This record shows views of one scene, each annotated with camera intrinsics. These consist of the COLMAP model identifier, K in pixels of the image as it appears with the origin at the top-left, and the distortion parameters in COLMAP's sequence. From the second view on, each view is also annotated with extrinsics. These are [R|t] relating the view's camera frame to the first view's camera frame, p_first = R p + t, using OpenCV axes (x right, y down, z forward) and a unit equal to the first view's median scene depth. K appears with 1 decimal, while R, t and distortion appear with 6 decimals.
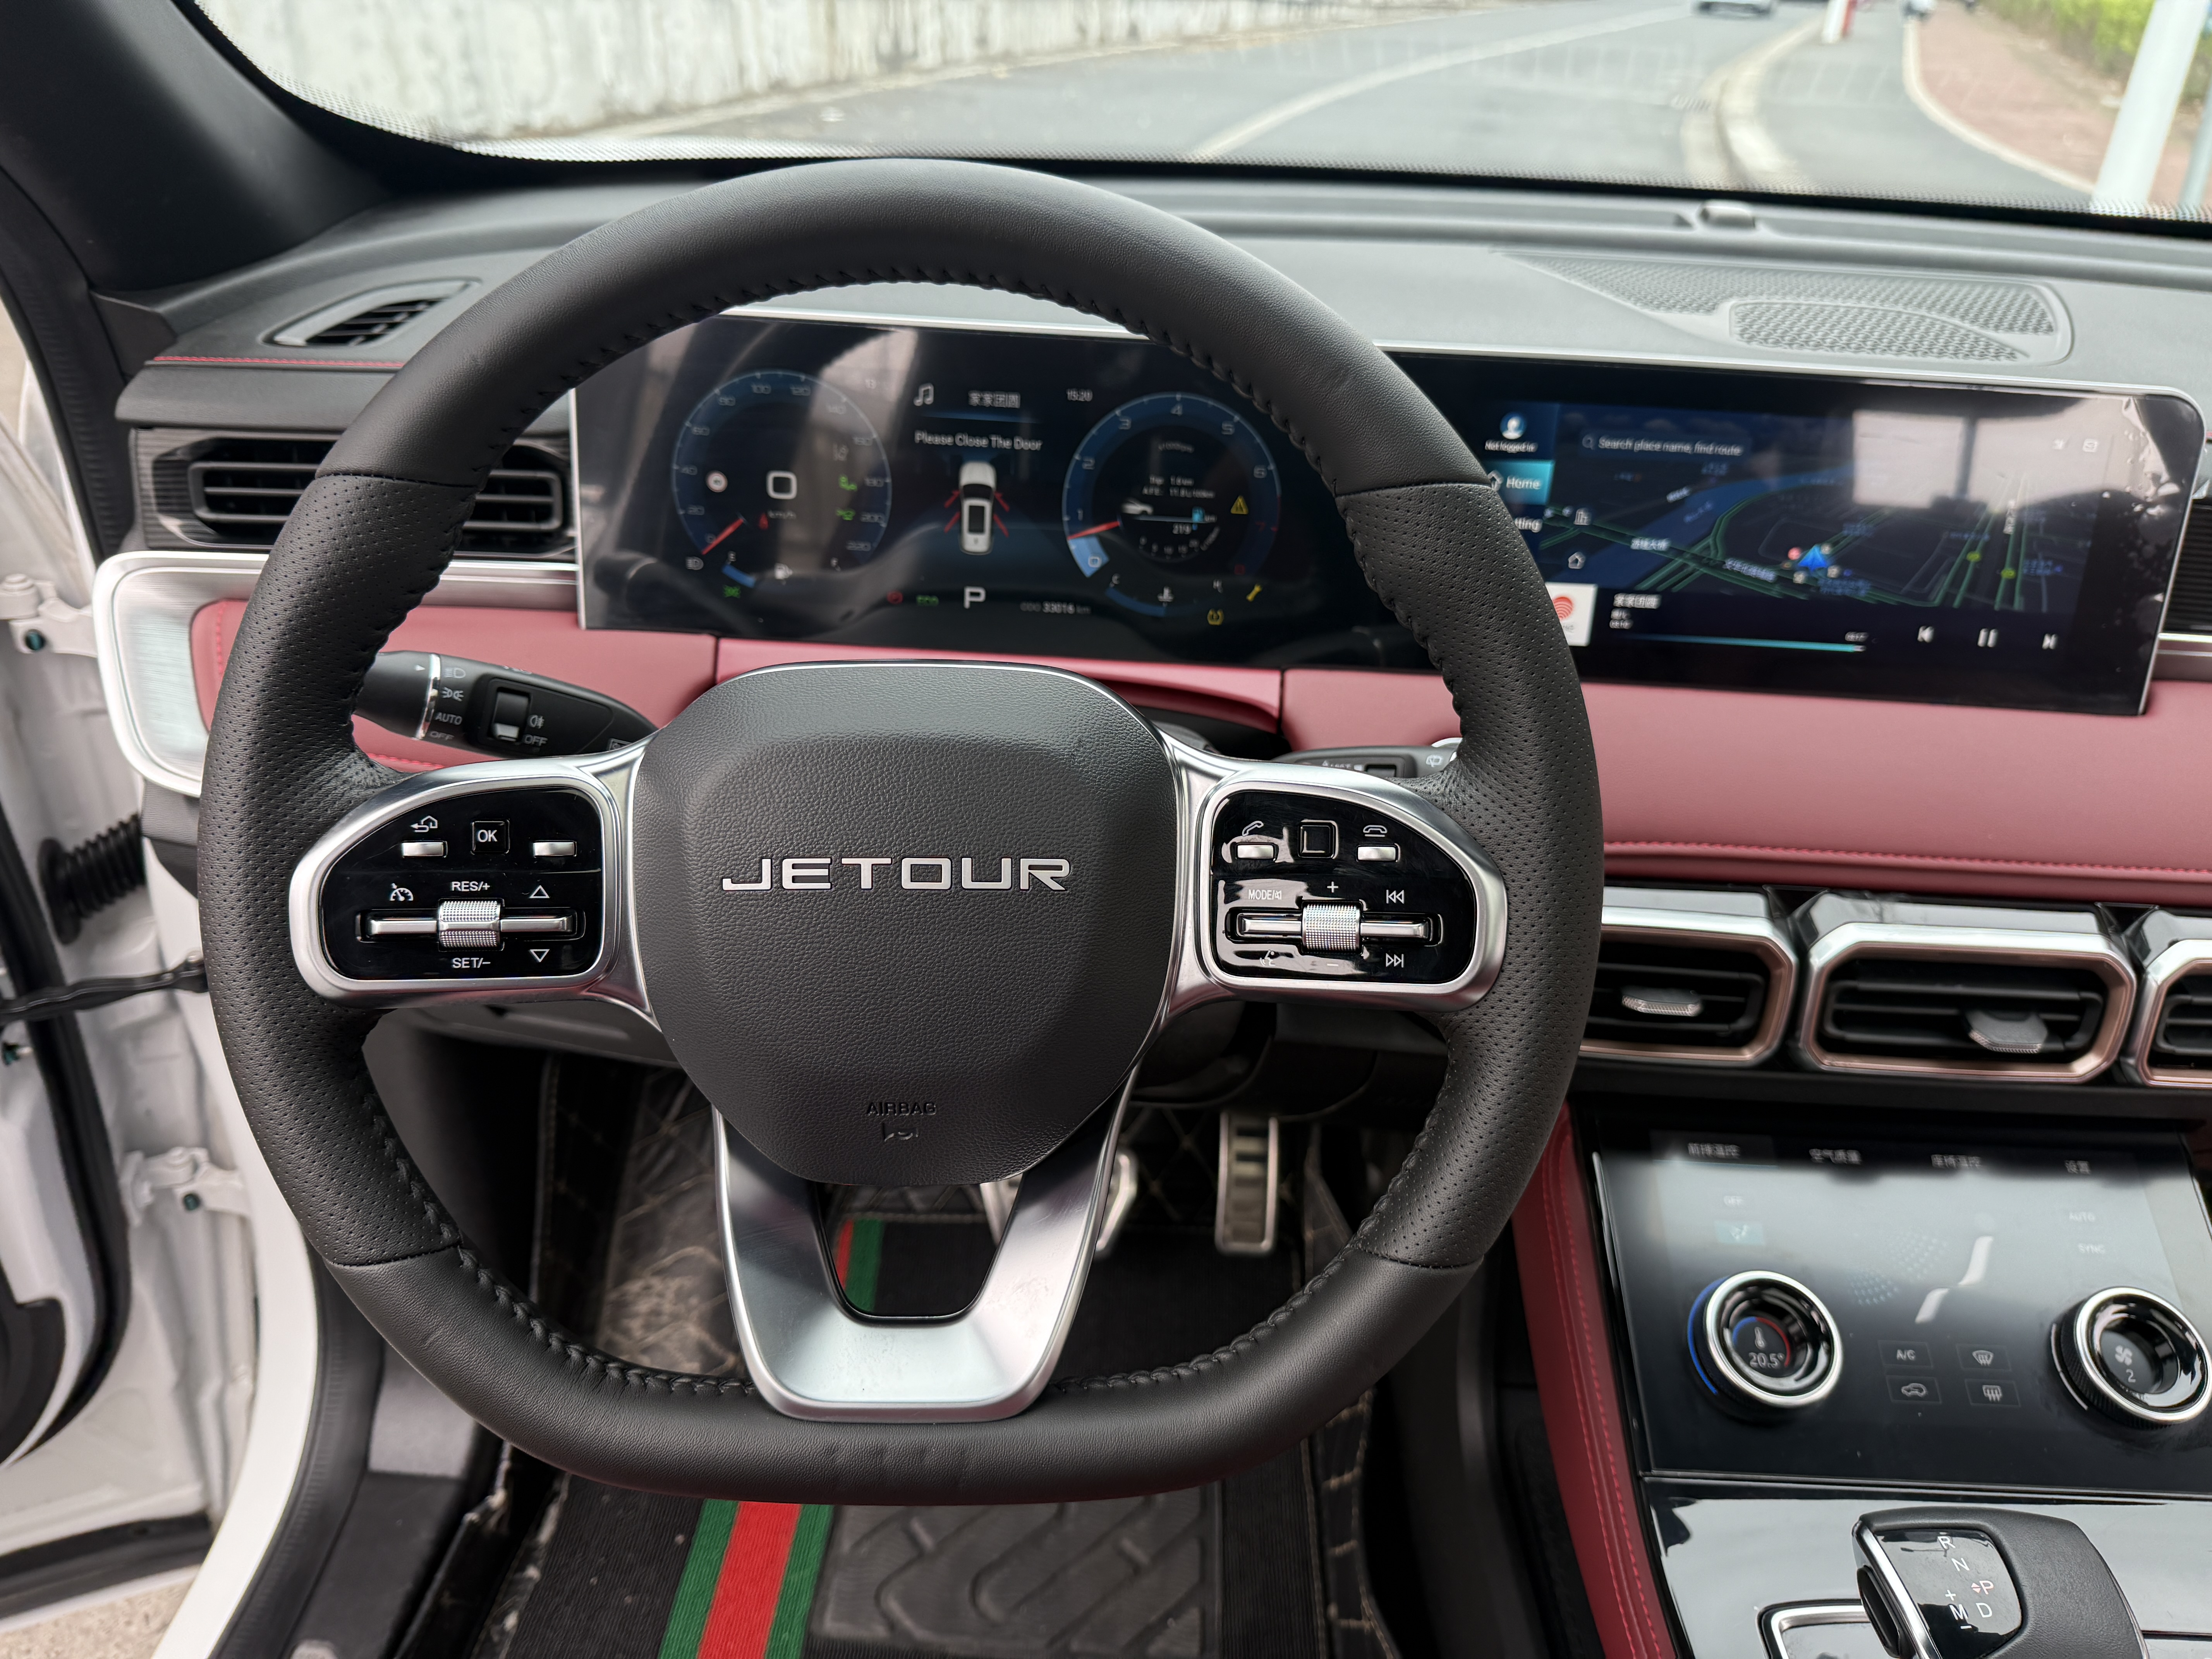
lens RADIAL K [[1549.1, 0, 1090.0], [0, 1549.1, 832.0], [0, 0, 1]] dist [0.054277, -0.082868]
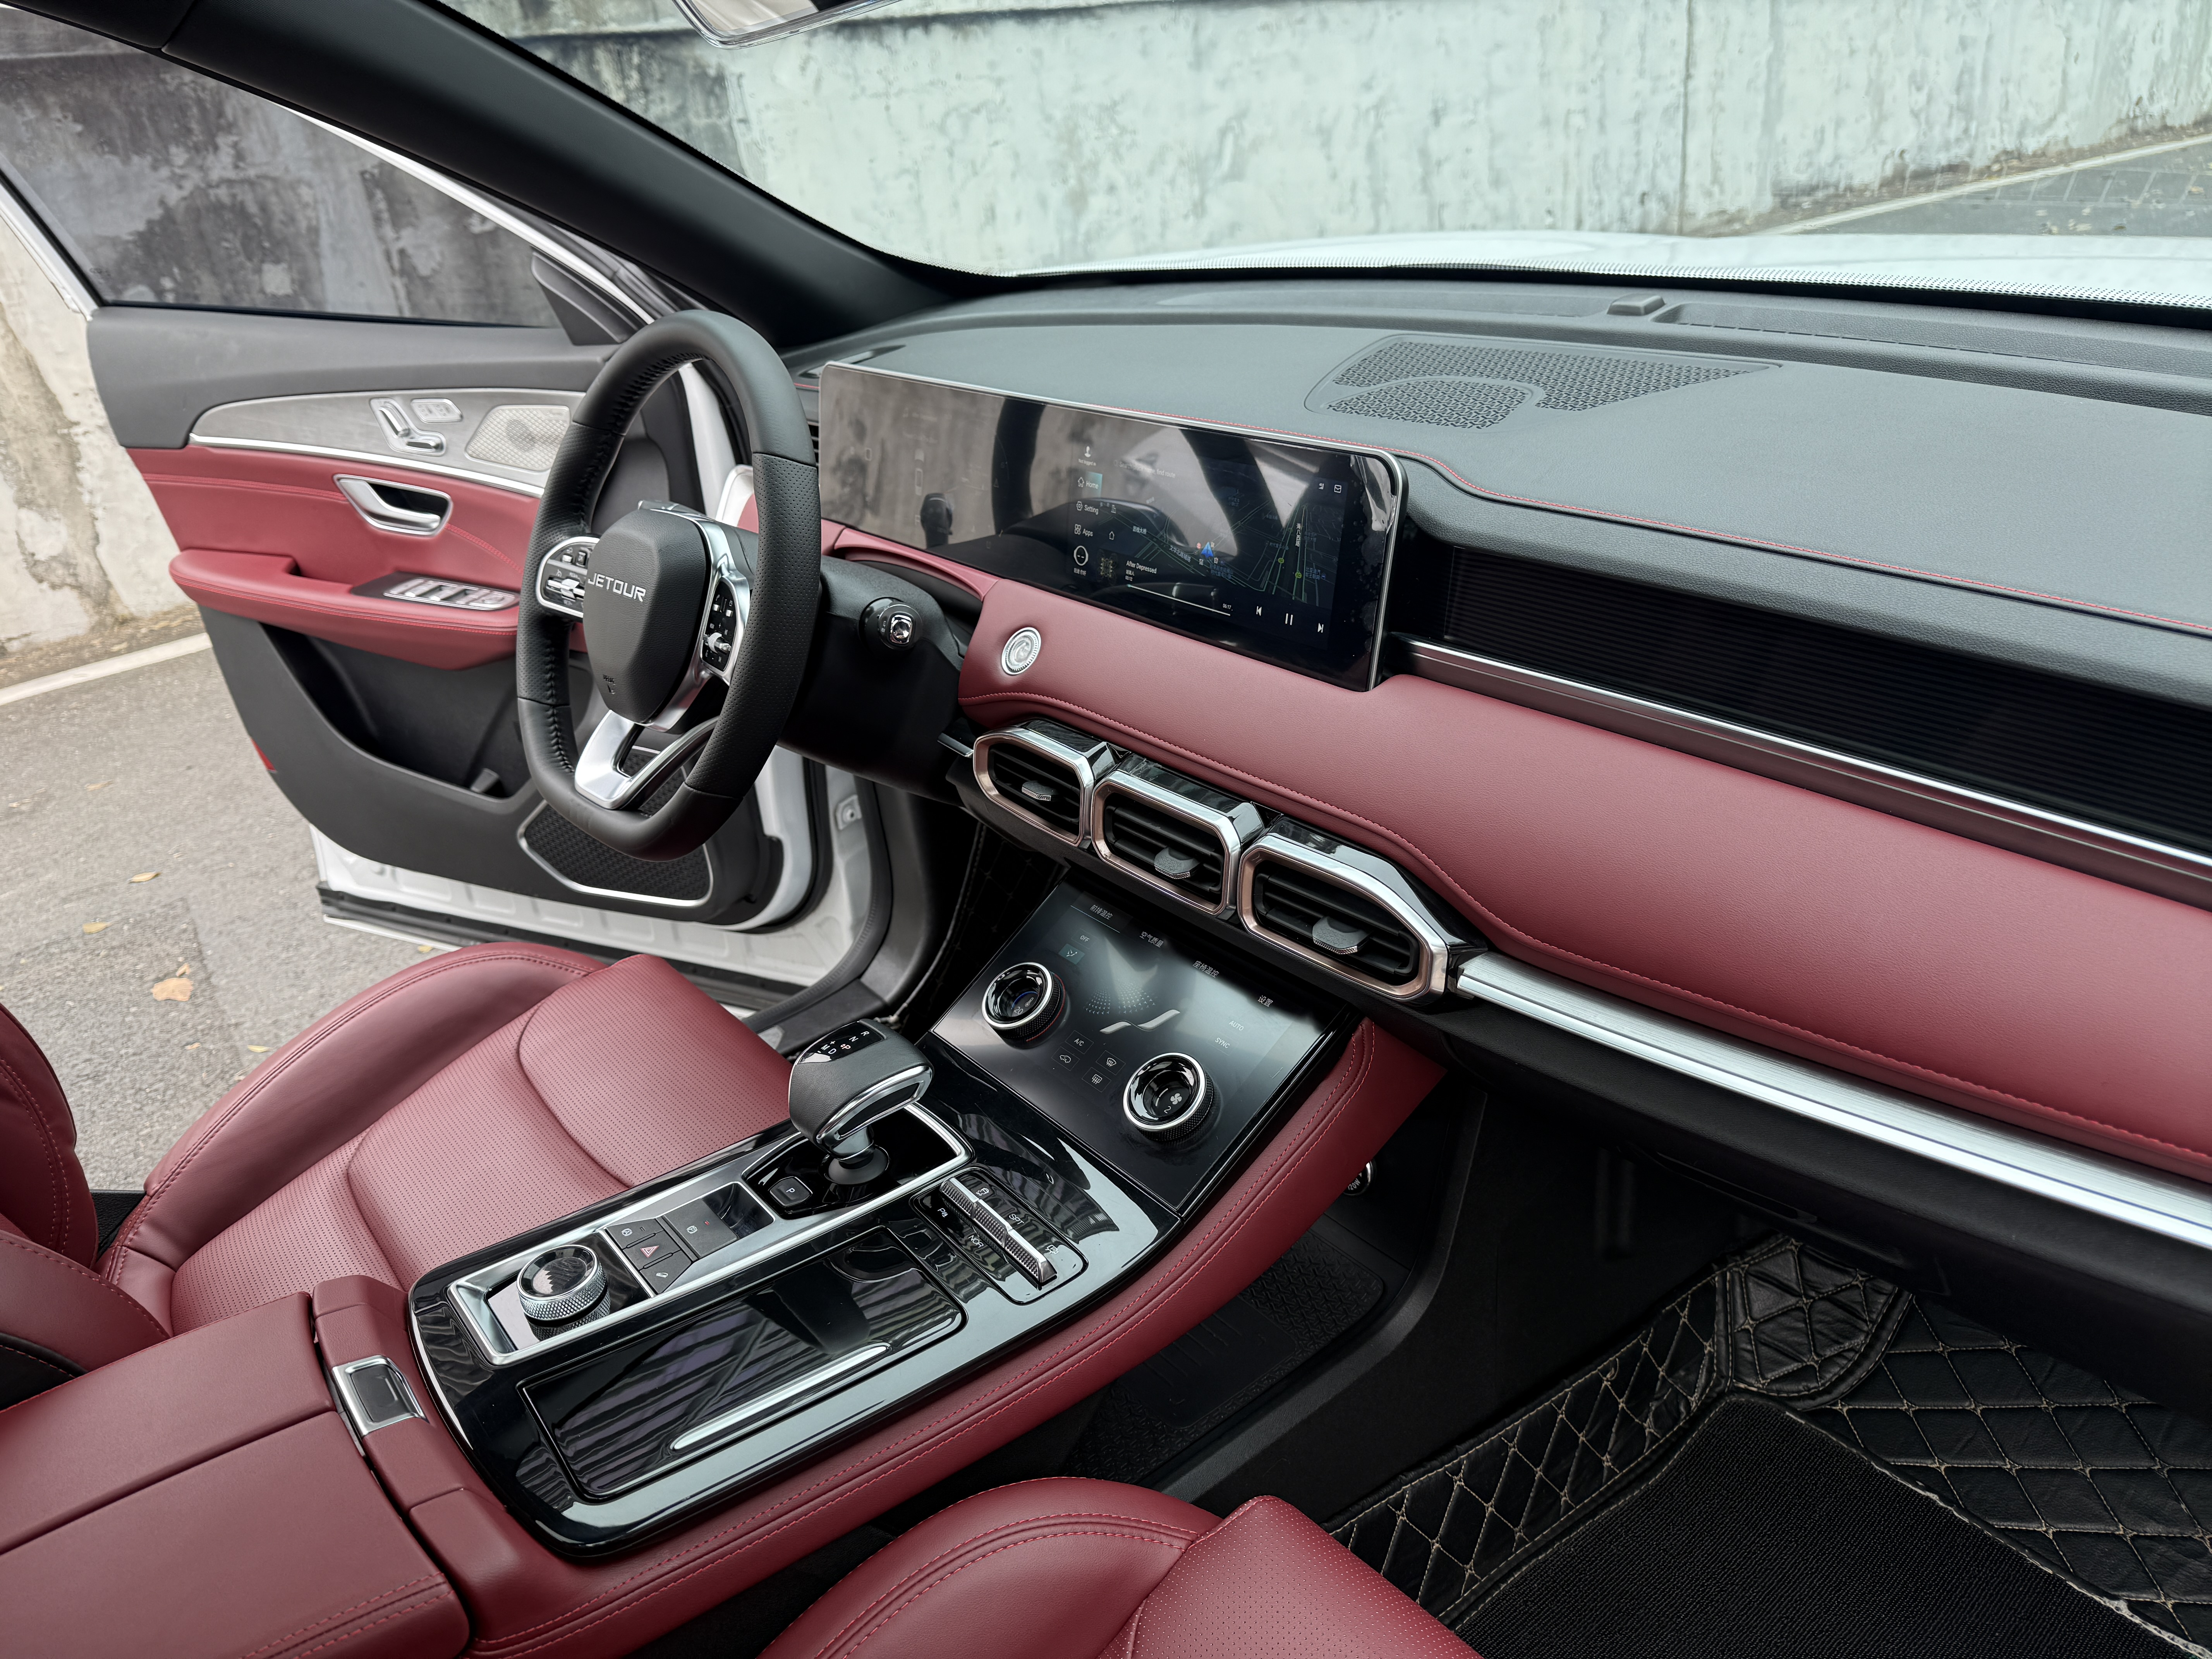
lens RADIAL K [[1583.2, 0, 1104.7], [0, 1583.2, 828.3], [0, 0, 1]] dist [-0.006581, -0.003023]
pose [[0.626049, 0.246089, -0.739935, 1.617864], [-0.259793, 0.960510, 0.099641, -0.039712], [0.735235, 0.129850, 0.665258, -0.074351]]
